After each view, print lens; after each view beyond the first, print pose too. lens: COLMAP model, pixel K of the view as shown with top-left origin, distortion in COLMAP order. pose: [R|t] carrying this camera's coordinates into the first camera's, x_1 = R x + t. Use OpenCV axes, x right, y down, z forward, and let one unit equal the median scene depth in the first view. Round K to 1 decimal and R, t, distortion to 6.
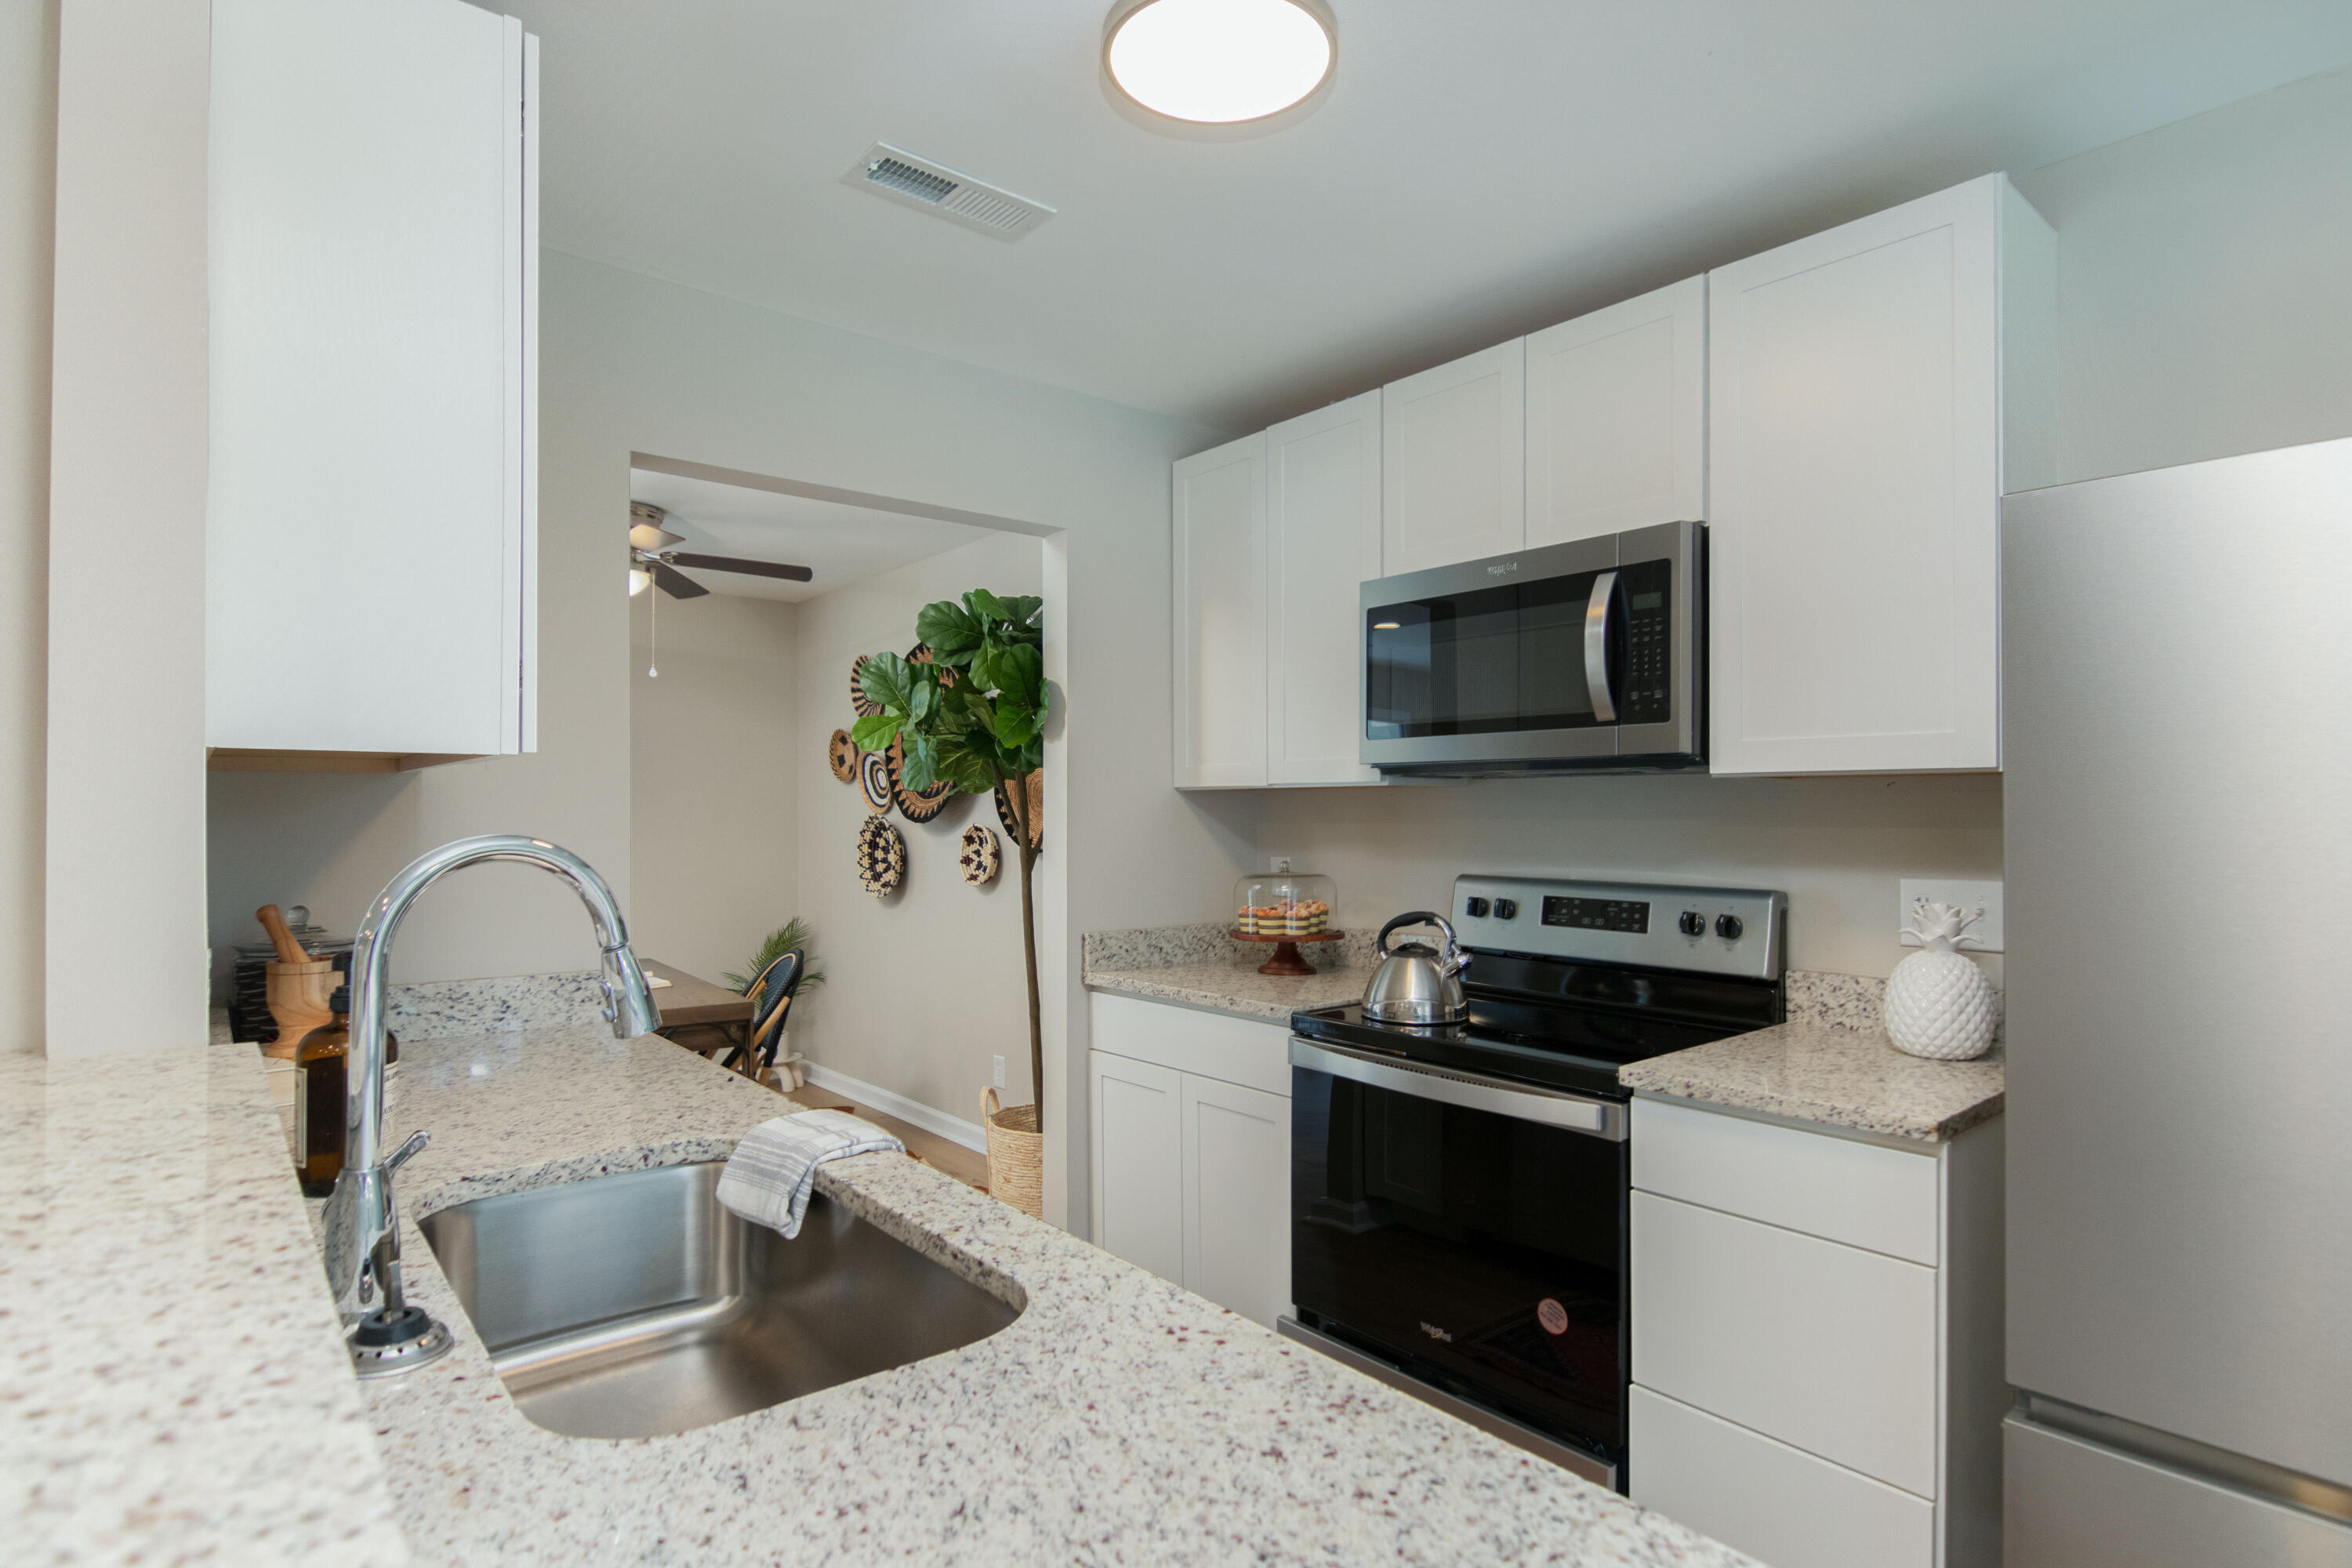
lens RADIAL K [[1203.5, 0, 1197.9], [0, 1203.5, 797.4], [0, 0, 1]] dist [0.009001, -0.012933]
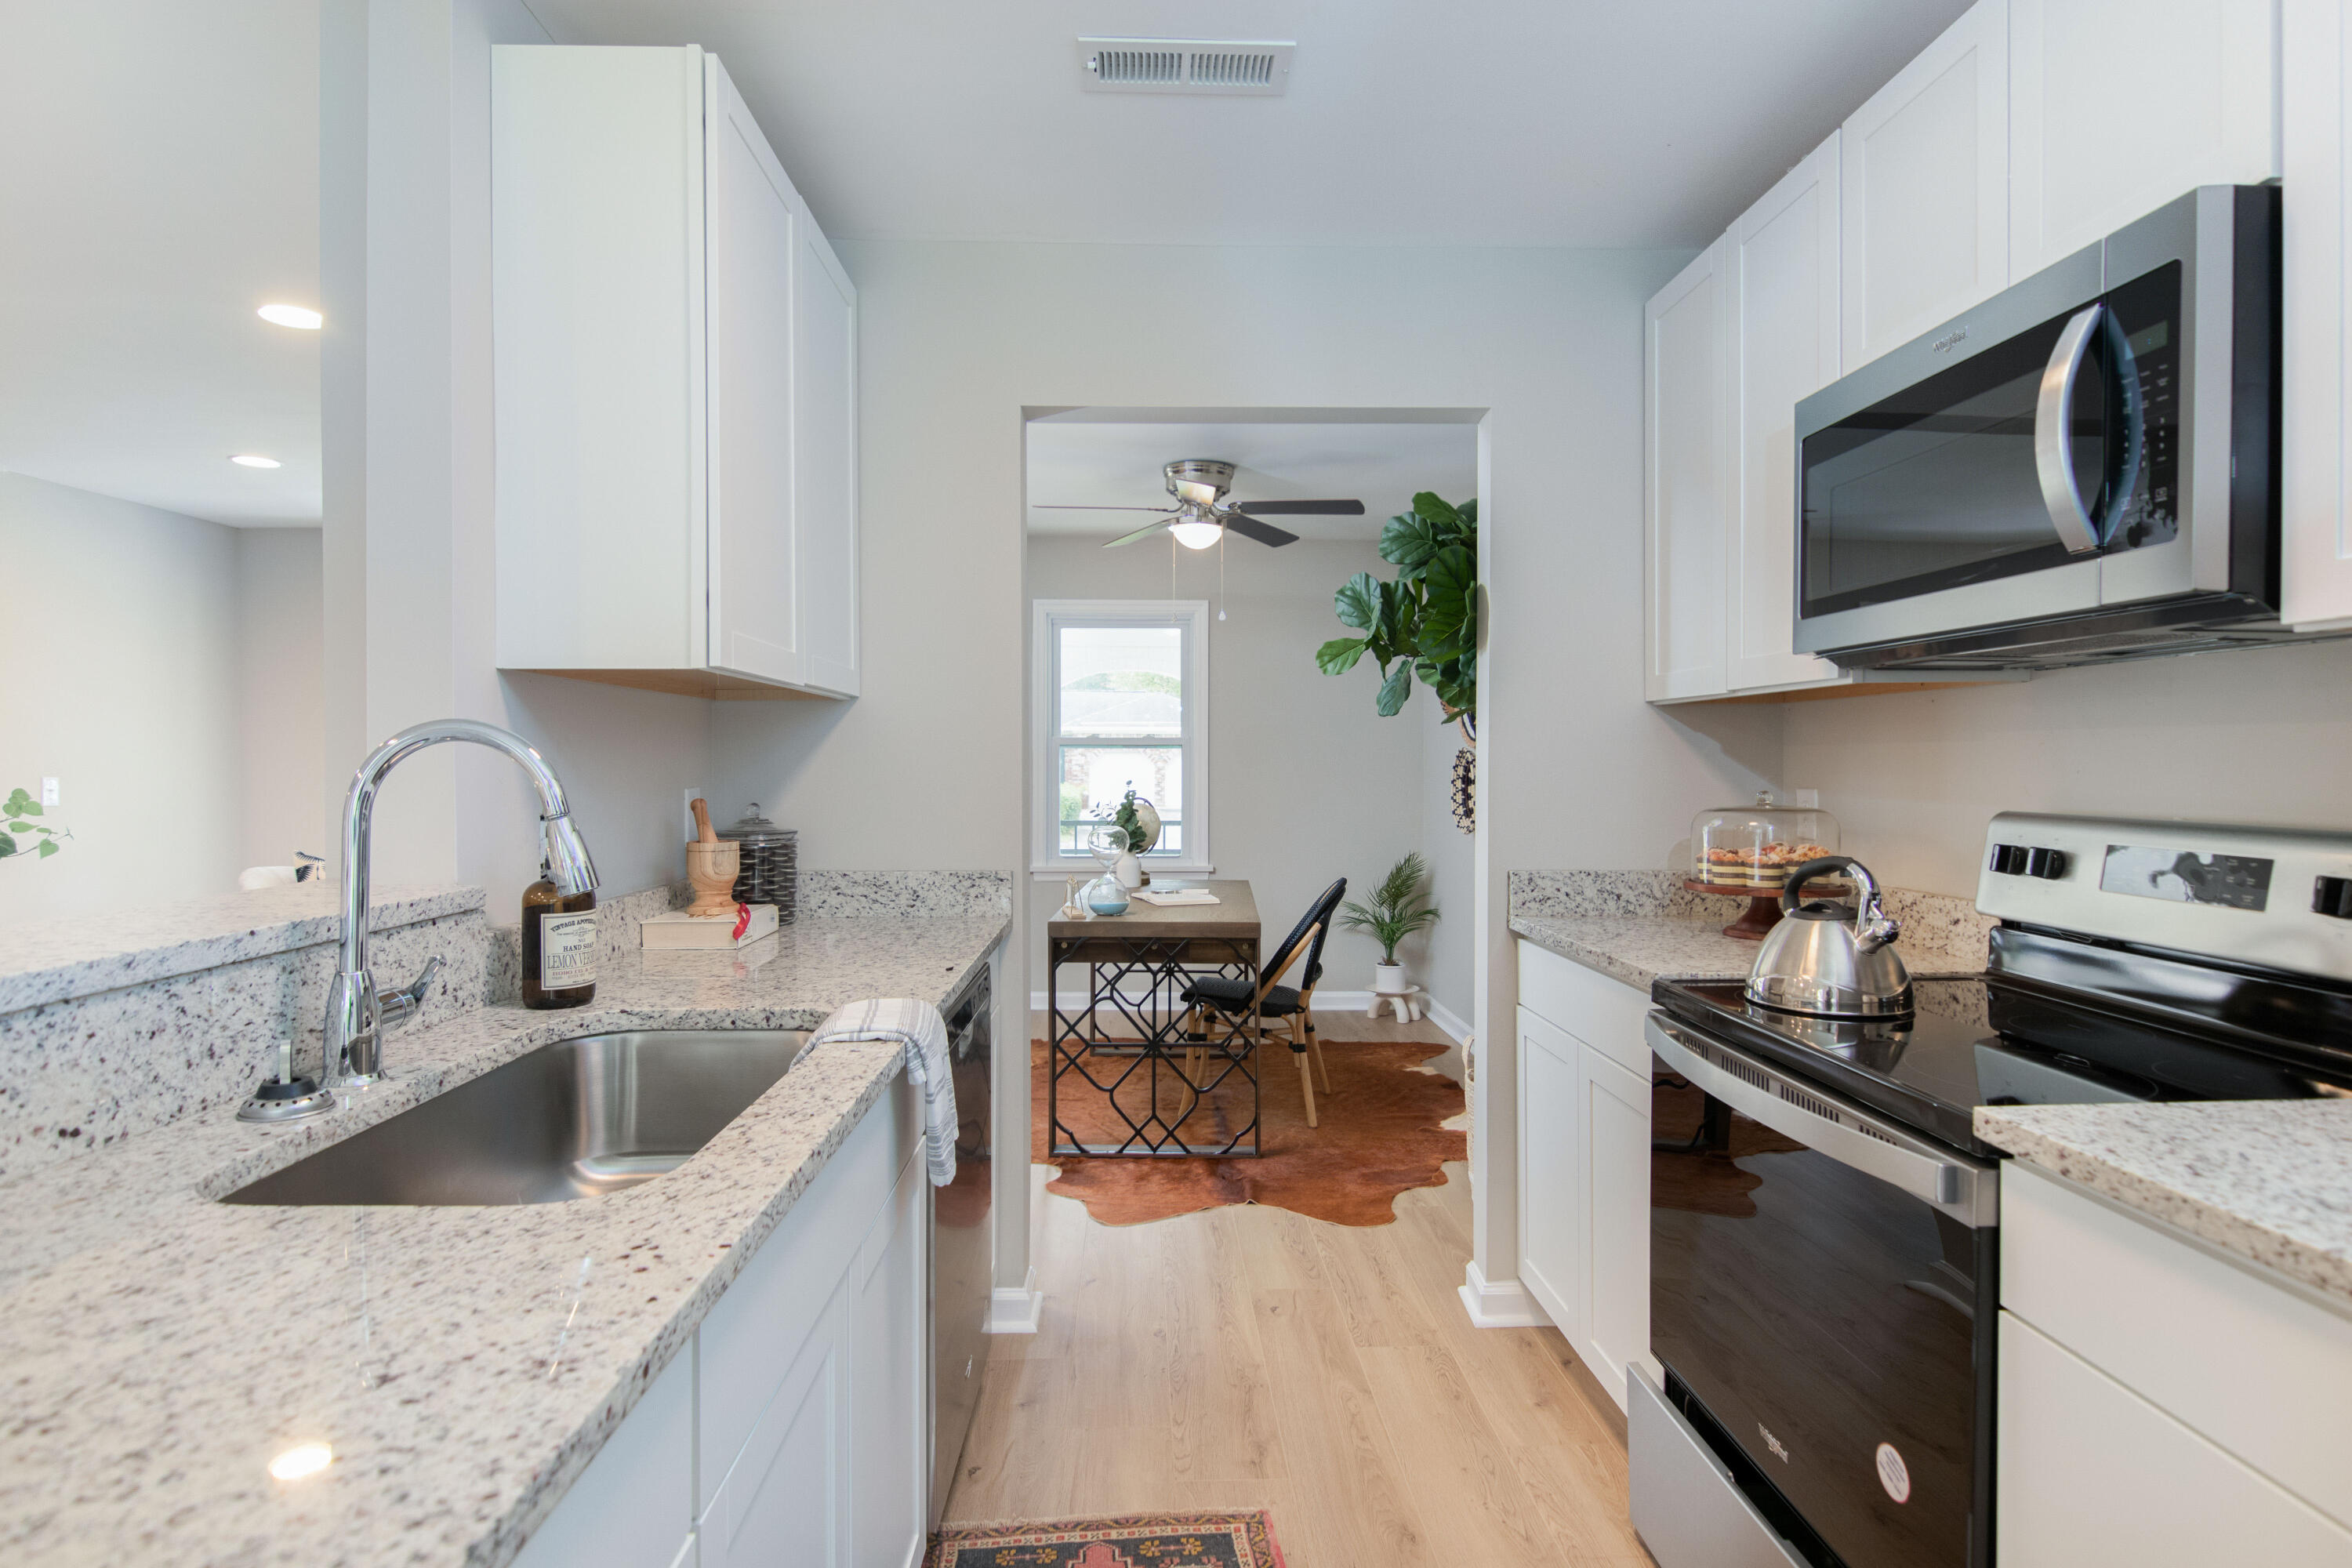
lens RADIAL K [[1203.5, 0, 1187.3], [0, 1203.5, 768.9], [0, 0, 1]] dist [0.009001, -0.012933]
pose [[0.784672, 0.002001, -0.619907, 0.331381], [0.008764, 0.999859, 0.014321, 0.030950], [0.619849, -0.016670, 0.784544, 0.216401]]
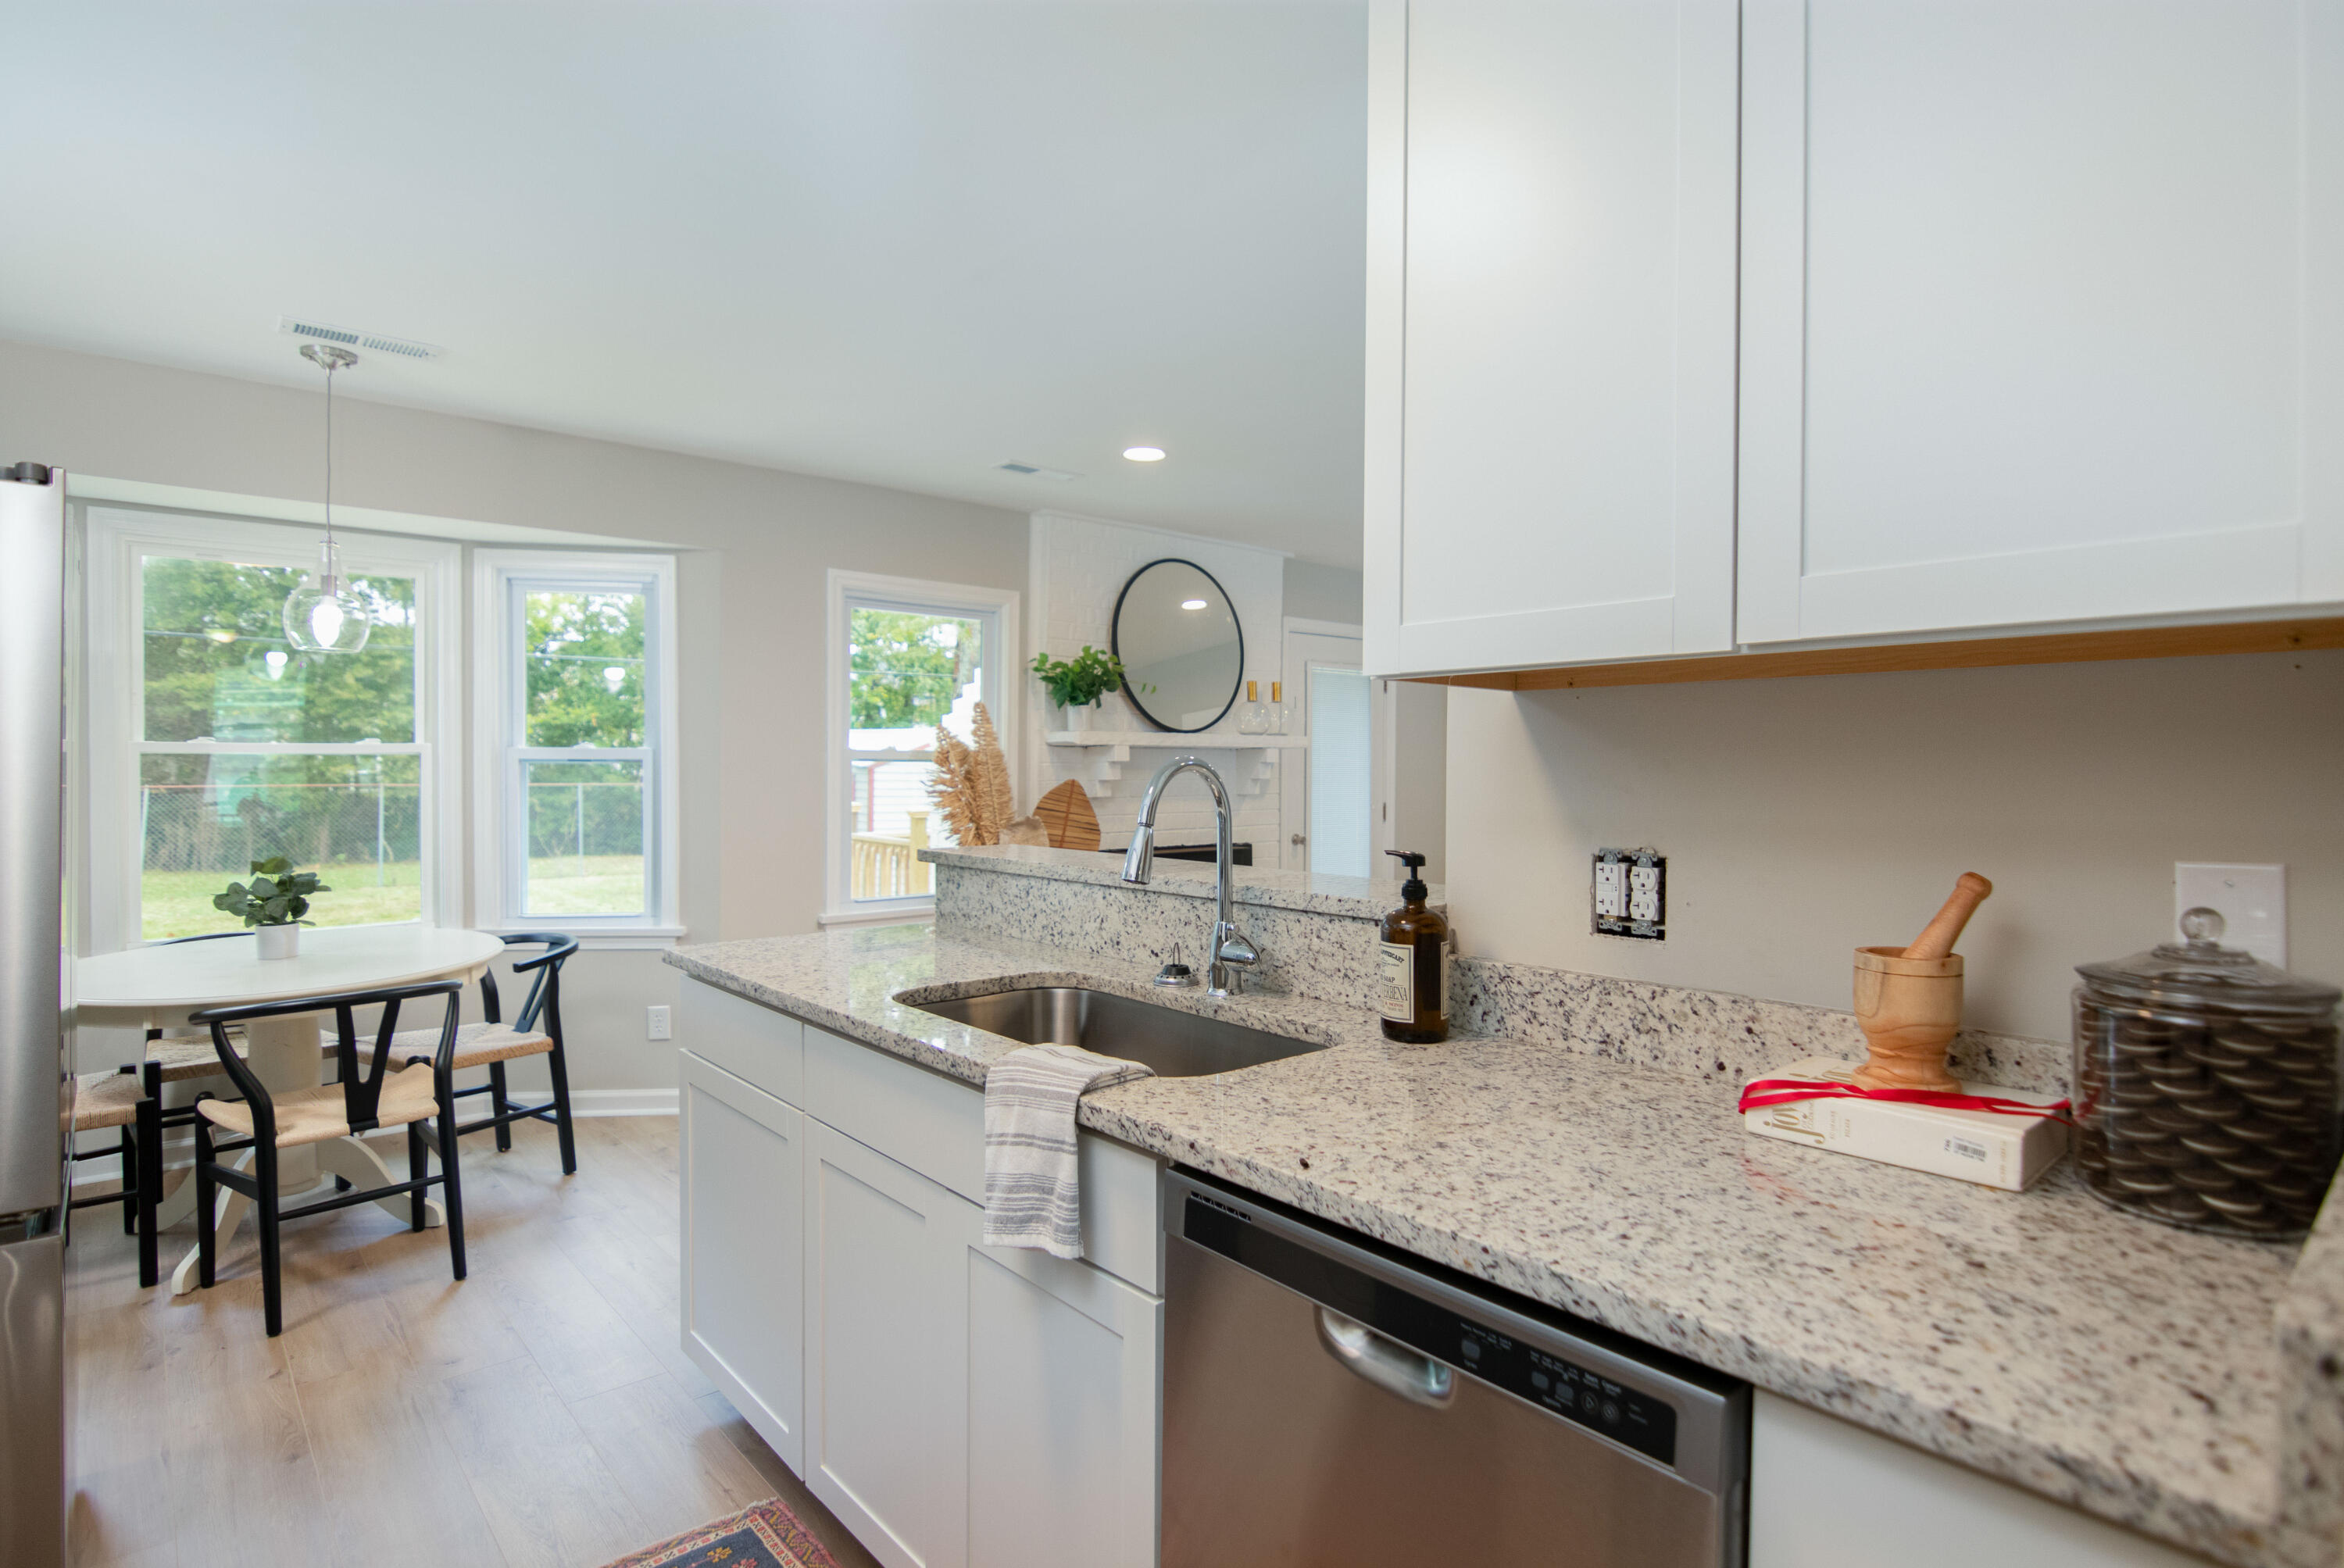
lens RADIAL K [[1199.4, 0, 1177.8], [0, 1199.4, 785.9], [0, 0, 1]] dist [0.009001, -0.012933]
pose [[-0.999825, -0.009605, -0.016046, -0.237855], [-0.009639, 0.999952, 0.002020, 0.032167], [0.016026, 0.002174, -0.999869, 1.206058]]
